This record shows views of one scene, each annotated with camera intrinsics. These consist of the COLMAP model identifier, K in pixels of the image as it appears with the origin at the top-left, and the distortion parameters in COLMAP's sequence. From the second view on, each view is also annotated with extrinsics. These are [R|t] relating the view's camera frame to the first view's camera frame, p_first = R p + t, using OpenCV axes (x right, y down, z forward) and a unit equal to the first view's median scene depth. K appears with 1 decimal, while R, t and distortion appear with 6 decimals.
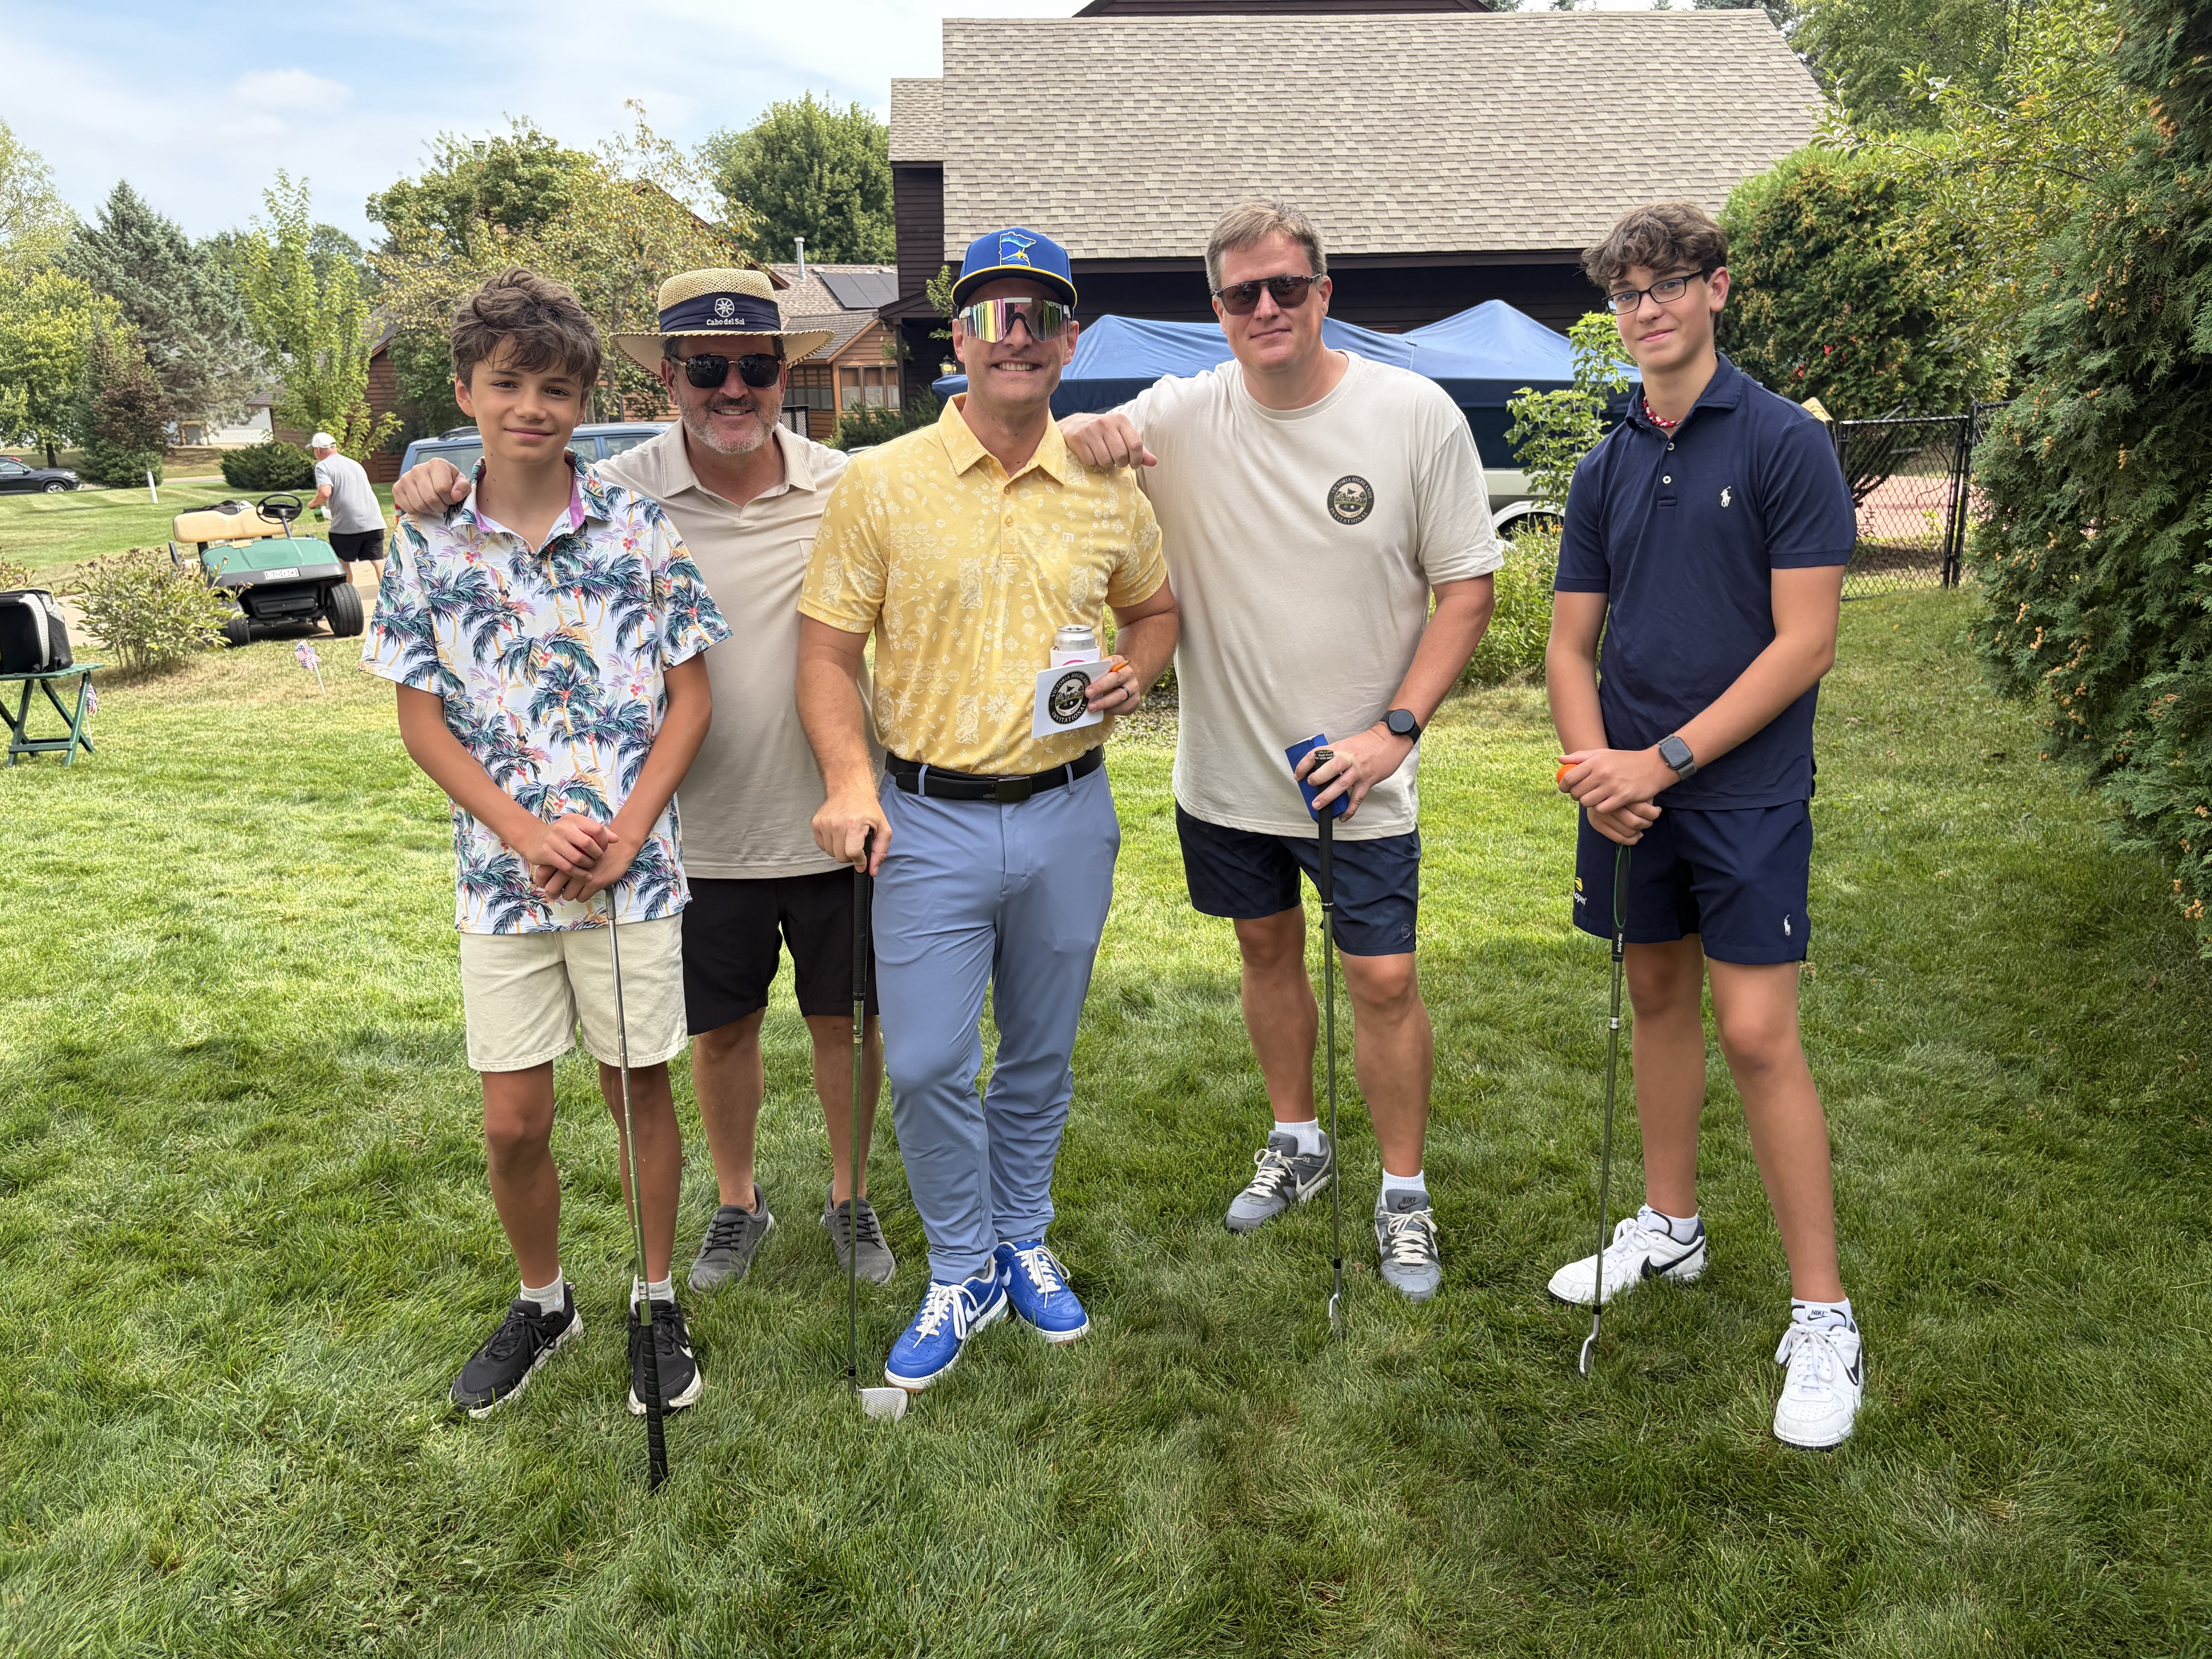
lens RADIAL K [[1694.3, 0, 1102.8], [0, 1694.3, 811.4], [0, 0, 1]] dist [0.074864, -0.096982]
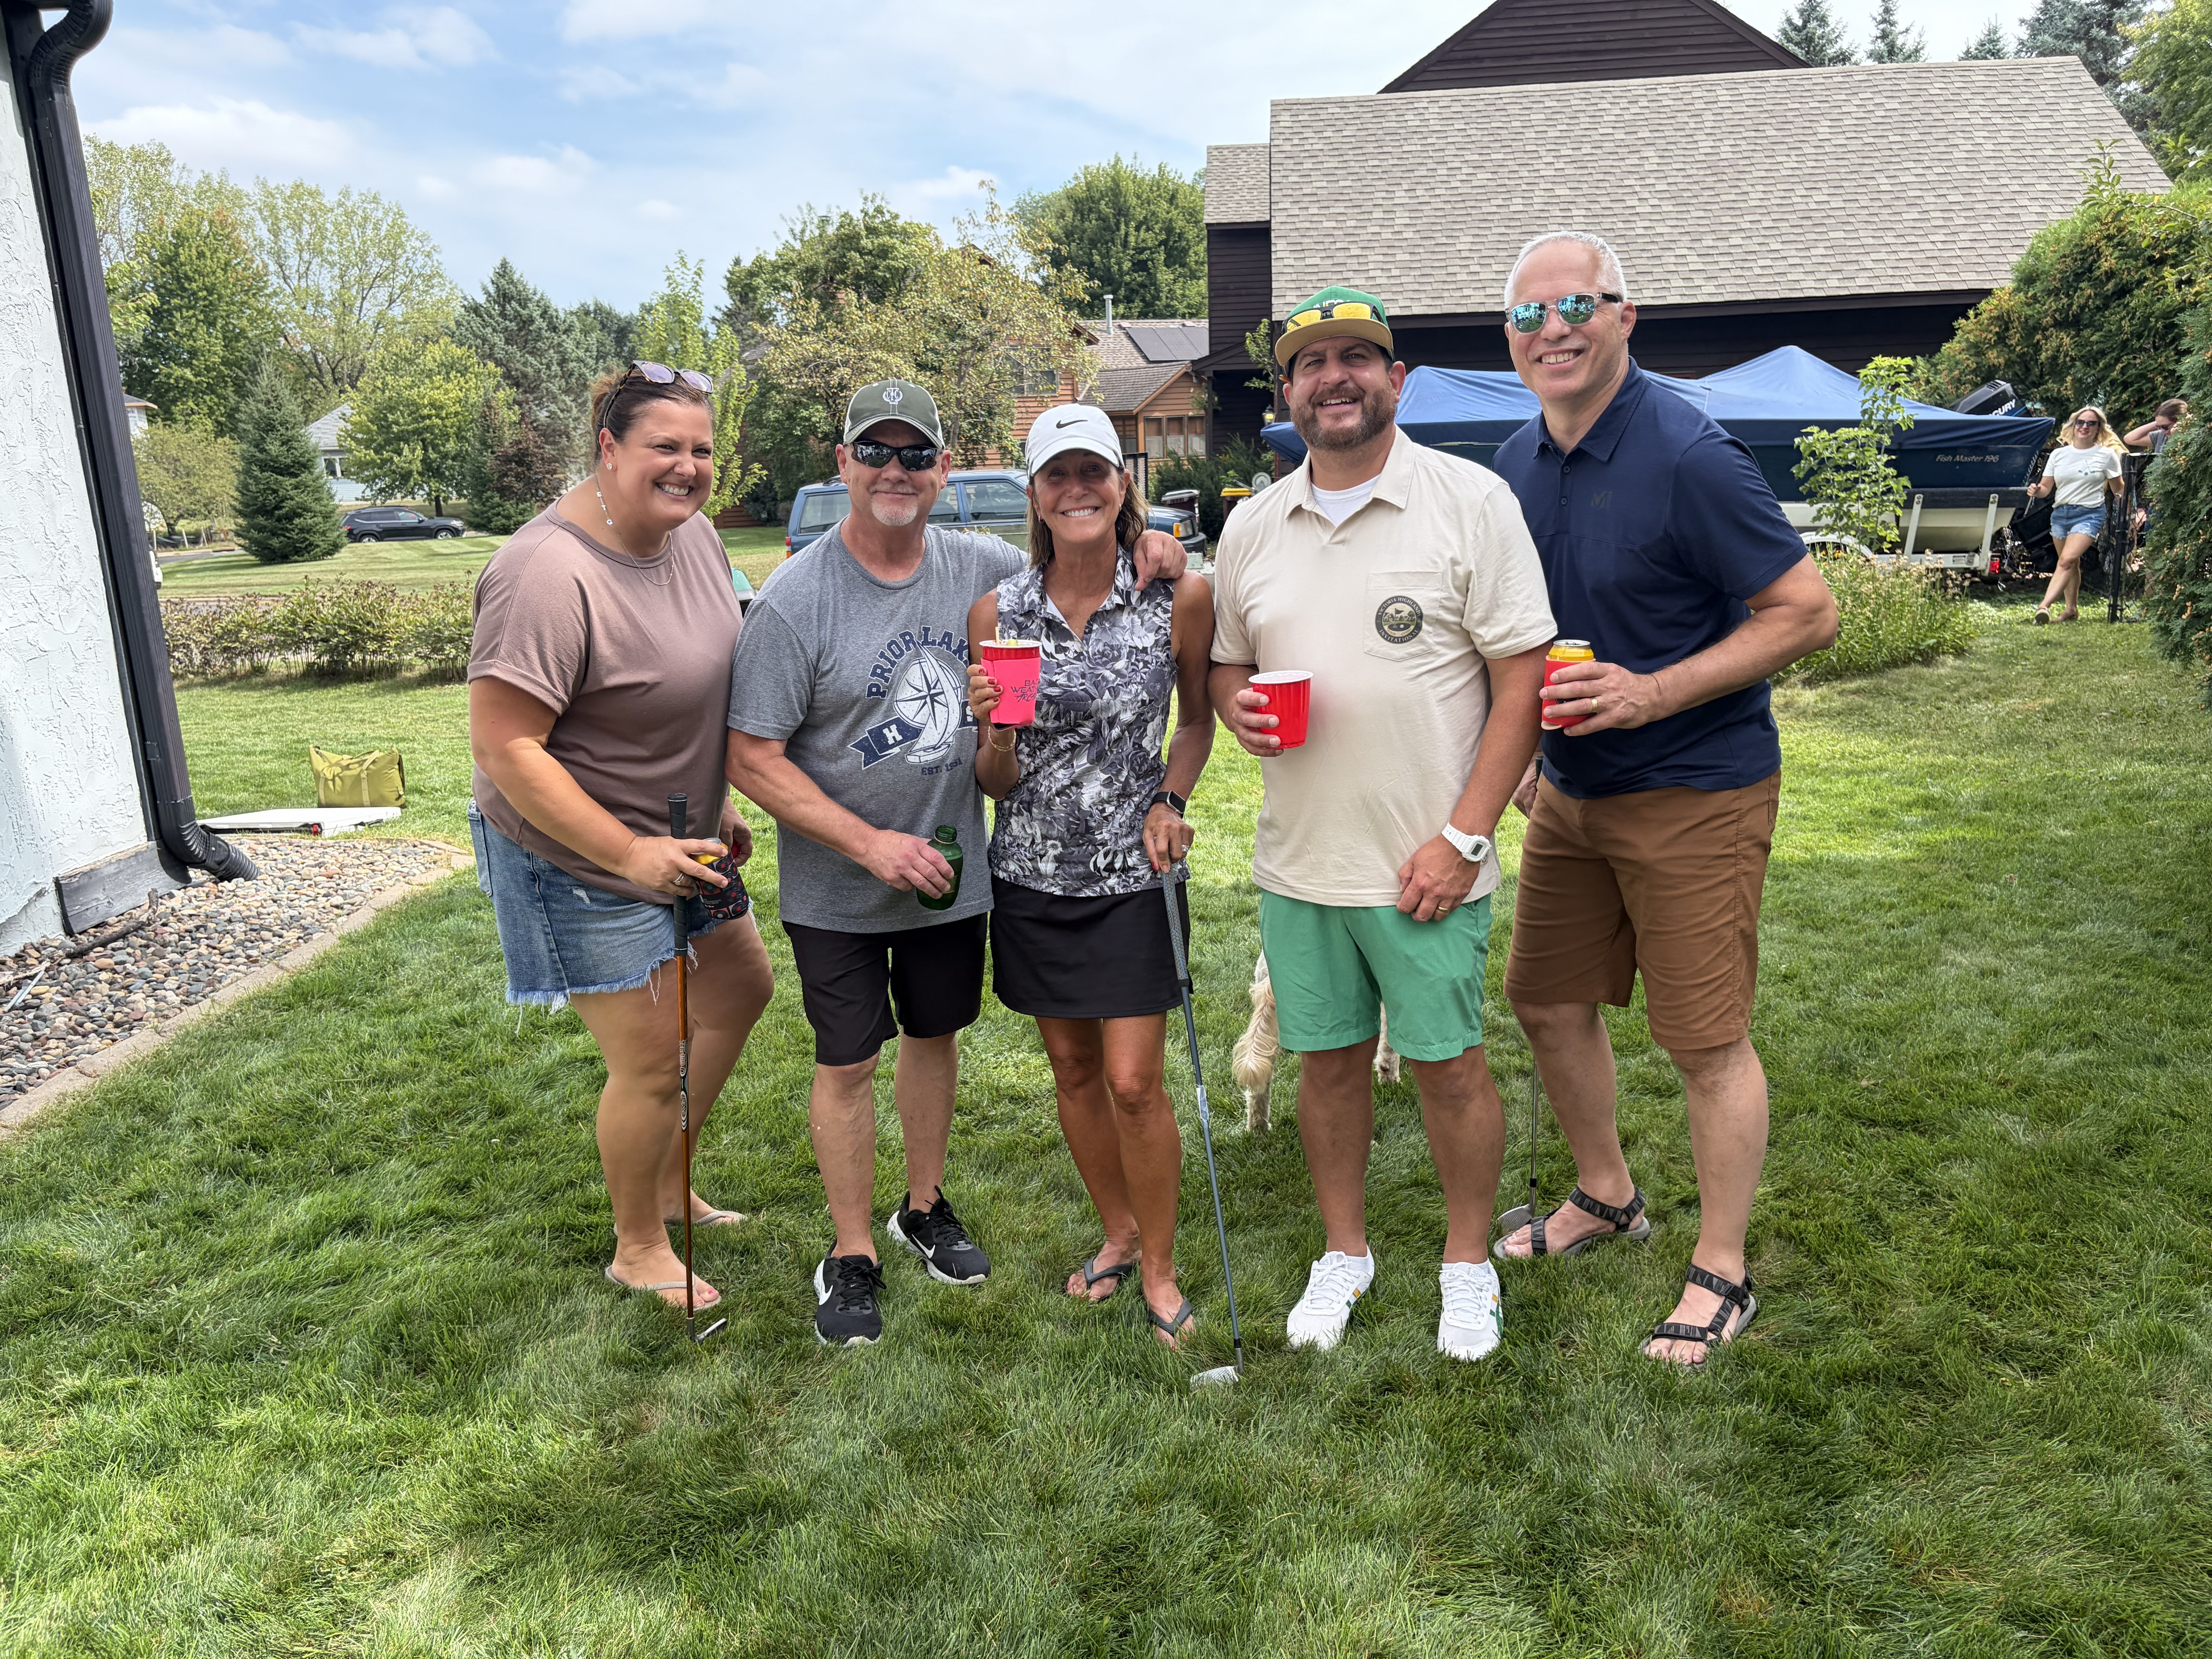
lens RADIAL K [[1697.7, 0, 1095.6], [0, 1697.7, 824.1], [0, 0, 1]] dist [0.066142, -0.079778]
pose [[0.986183, 0.025288, -0.163716, -0.017007], [-0.028431, 0.999453, -0.016886, 0.032098], [0.163200, 0.021308, 0.986363, -0.126779]]
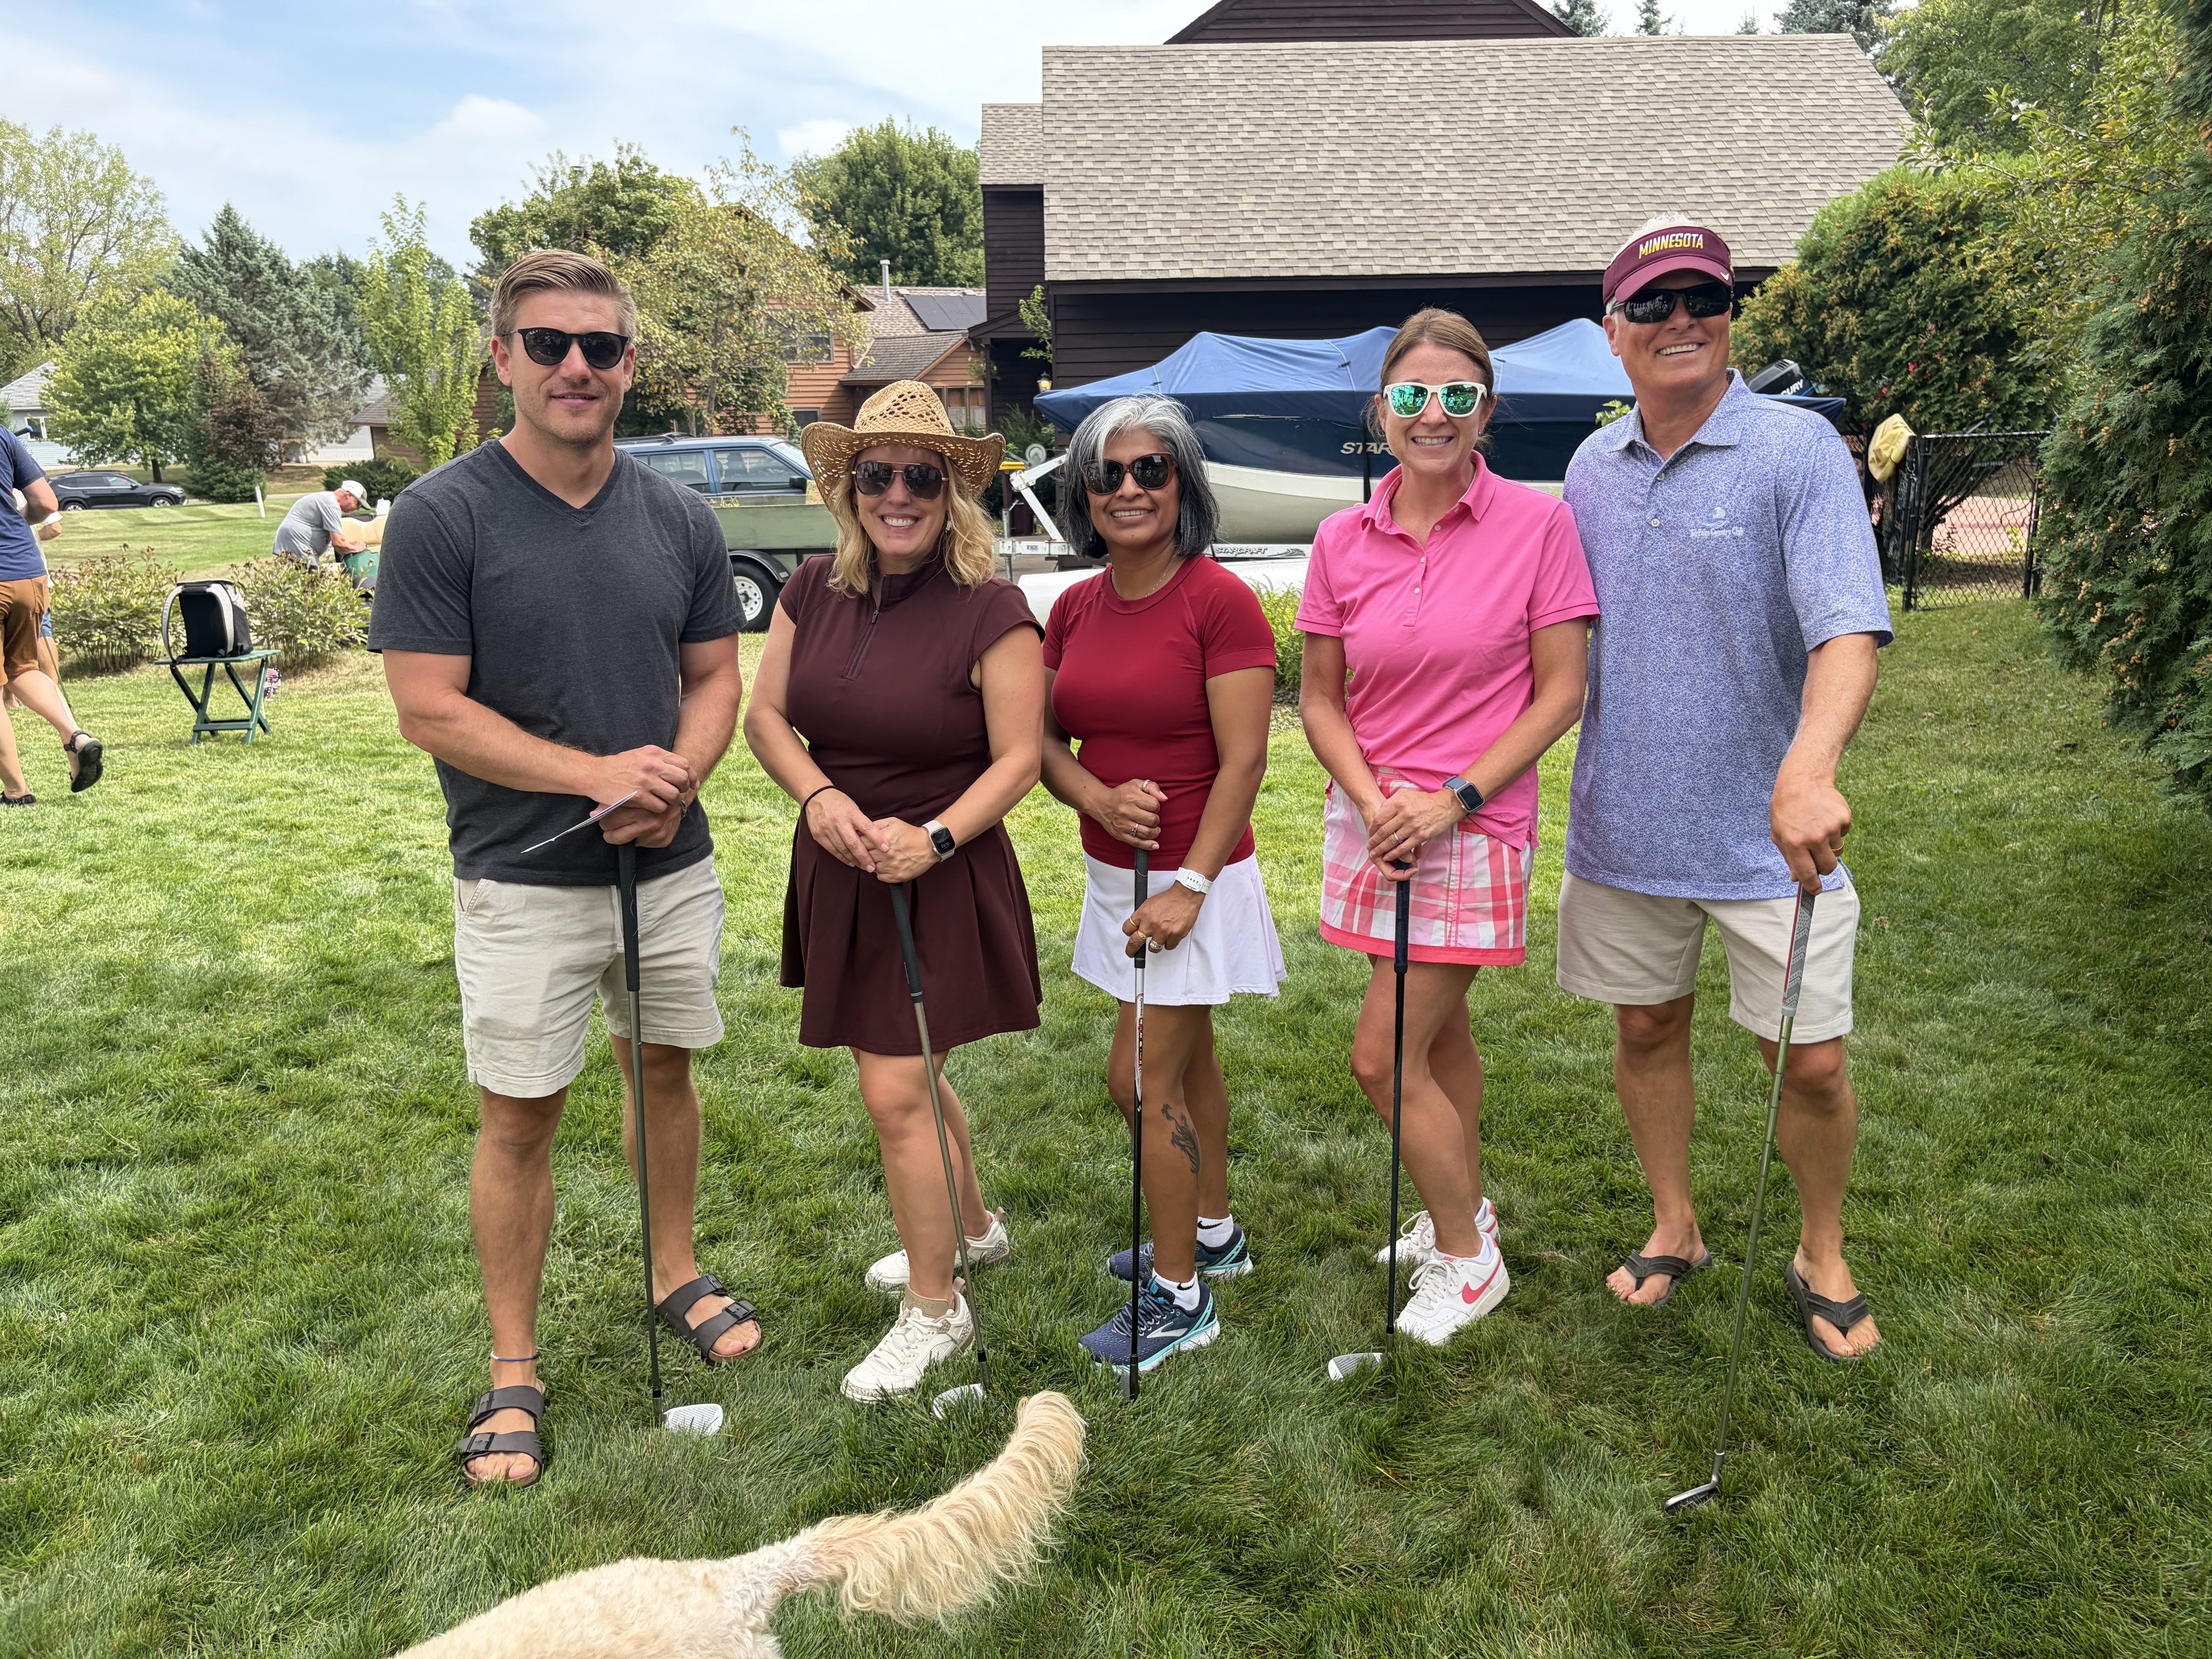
lens RADIAL K [[1697.9, 0, 1106.0], [0, 1697.9, 829.5], [0, 0, 1]] dist [0.059361, -0.063505]
pose [[0.999217, 0.012965, -0.037390, -0.014046], [-0.013082, 0.999910, -0.002886, 0.014840], [0.037349, 0.003373, 0.999297, -0.037081]]
